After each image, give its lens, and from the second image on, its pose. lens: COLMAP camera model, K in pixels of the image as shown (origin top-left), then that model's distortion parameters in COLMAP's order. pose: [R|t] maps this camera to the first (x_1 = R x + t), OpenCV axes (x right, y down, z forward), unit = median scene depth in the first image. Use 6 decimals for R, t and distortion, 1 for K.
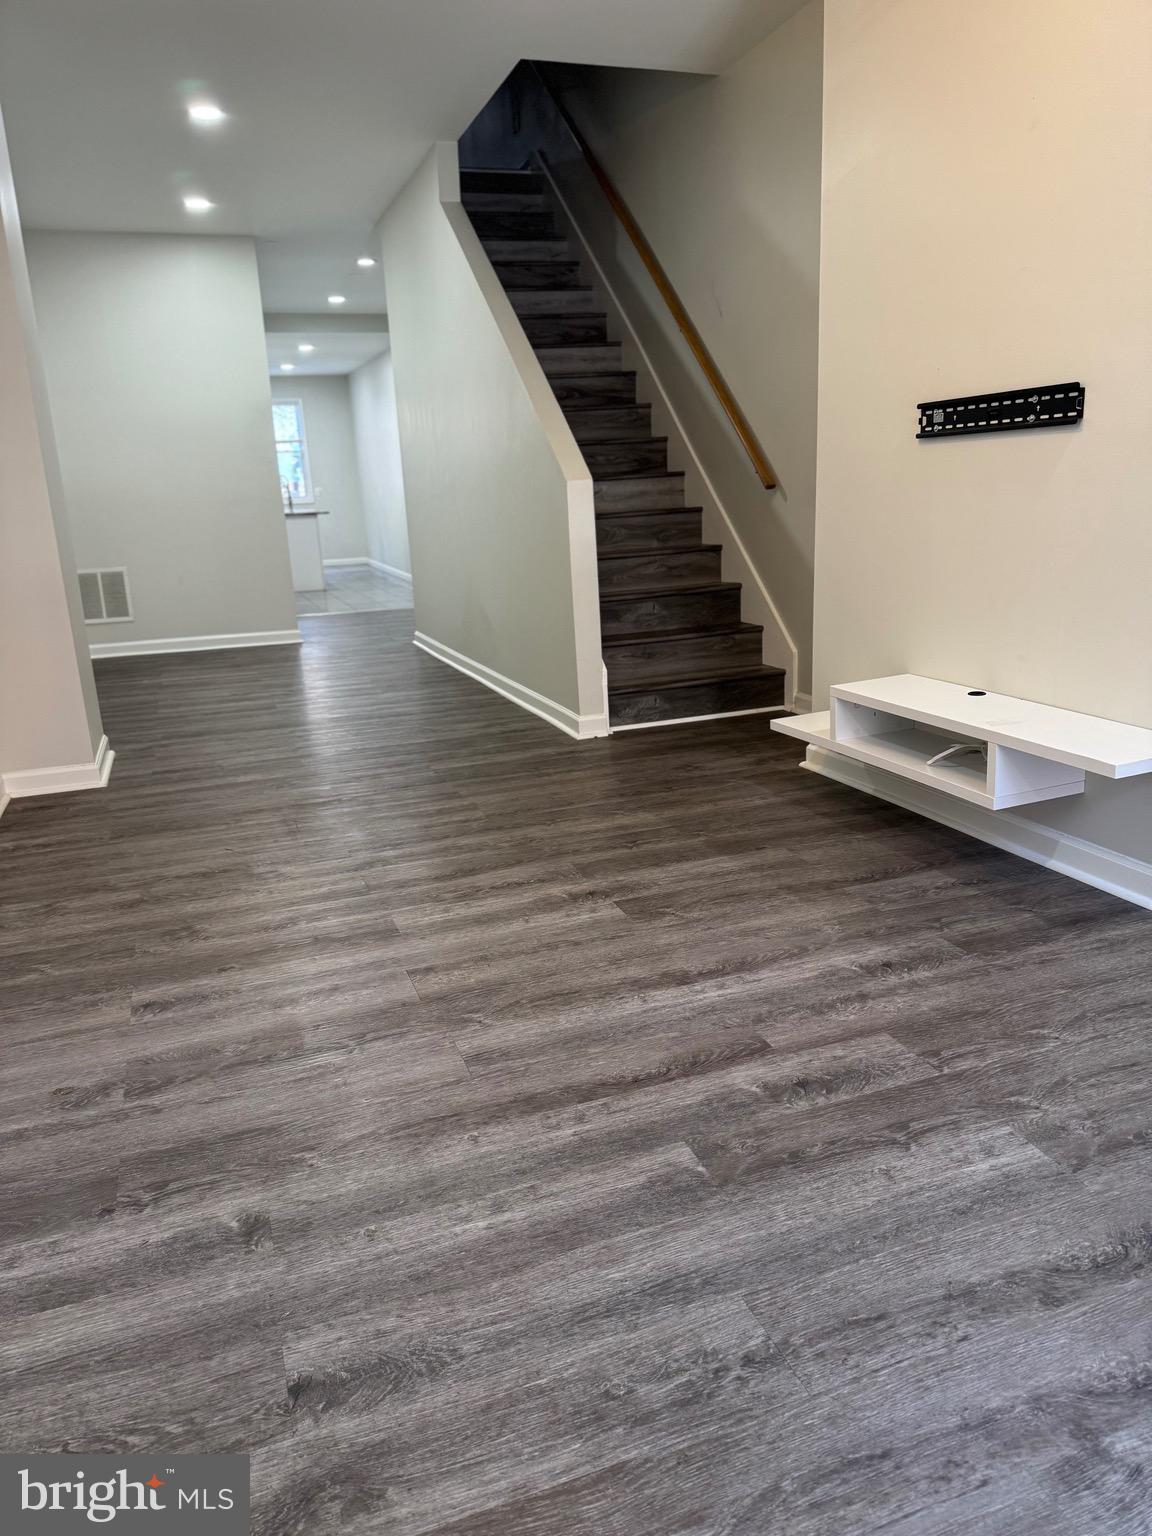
lens RADIAL K [[1087.3, 0, 582.3], [0, 1087.3, 776.2], [0, 0, 1]] dist [0.065154, -0.084695]
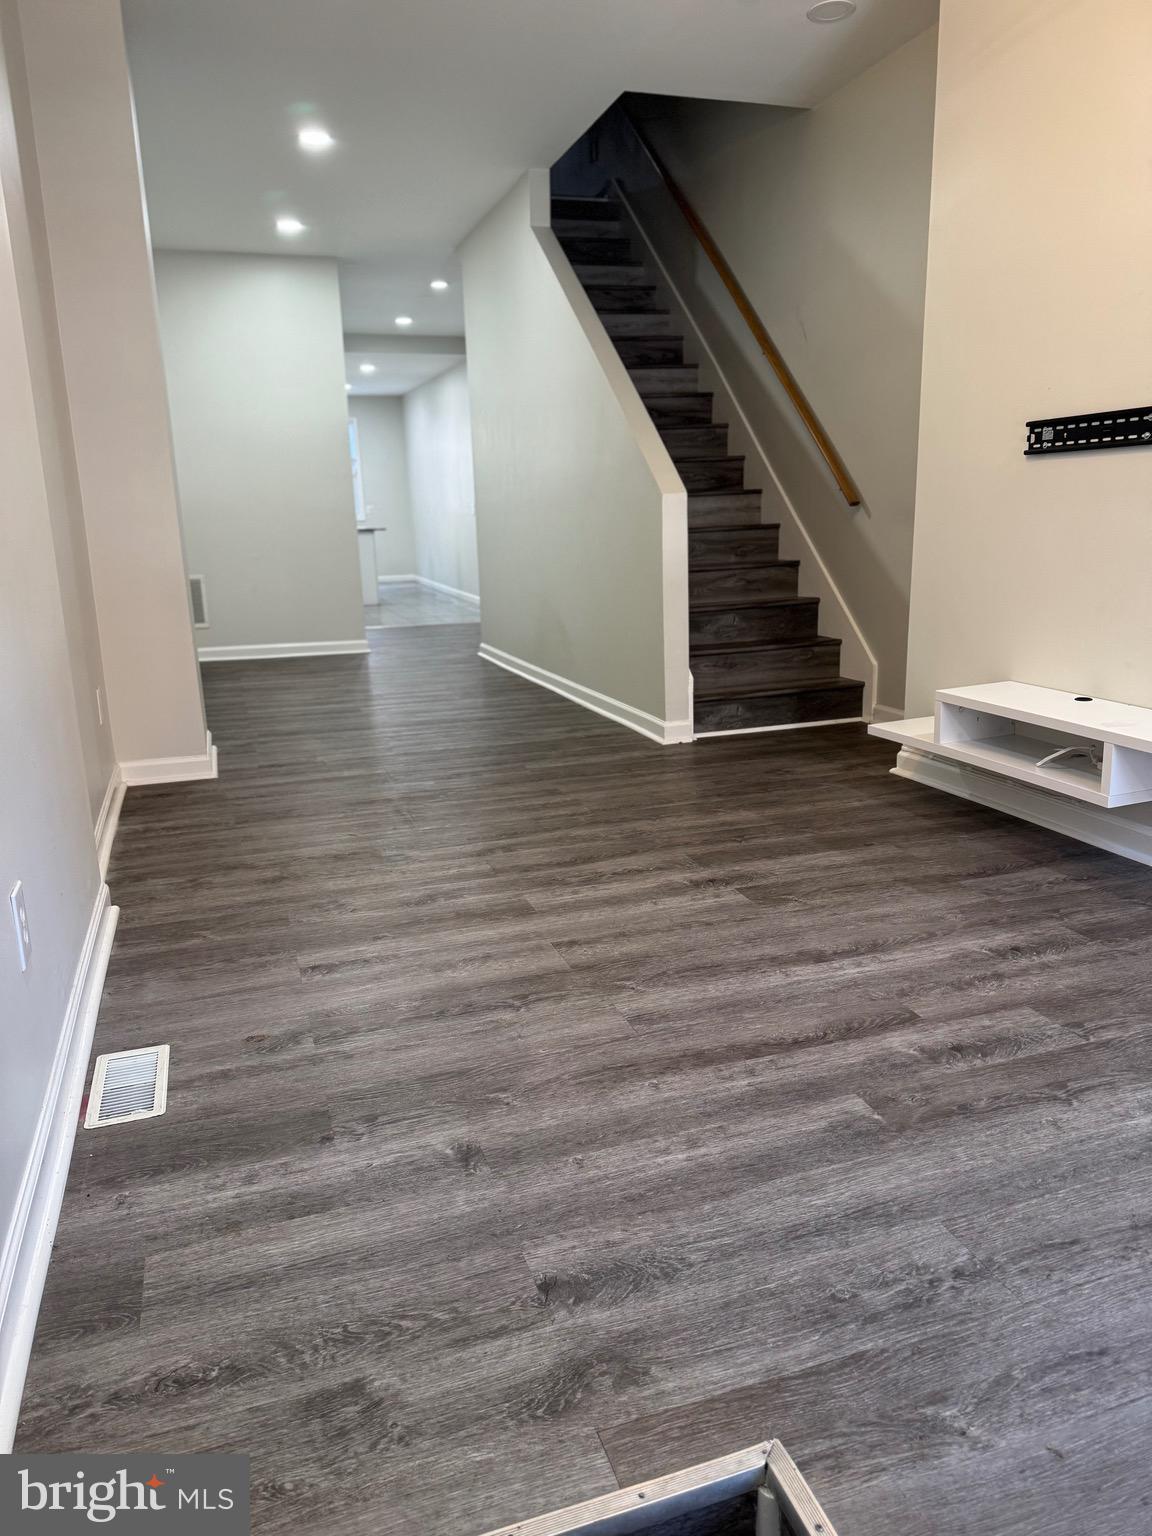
lens RADIAL K [[1087.3, 0, 586.4], [0, 1087.3, 777.9], [0, 0, 1]] dist [0.065154, -0.084695]
pose [[0.999605, 0.022854, -0.016361, -0.108545], [-0.023181, 0.999529, -0.020103, 0.036629], [0.015894, 0.020475, 0.999664, -0.053500]]
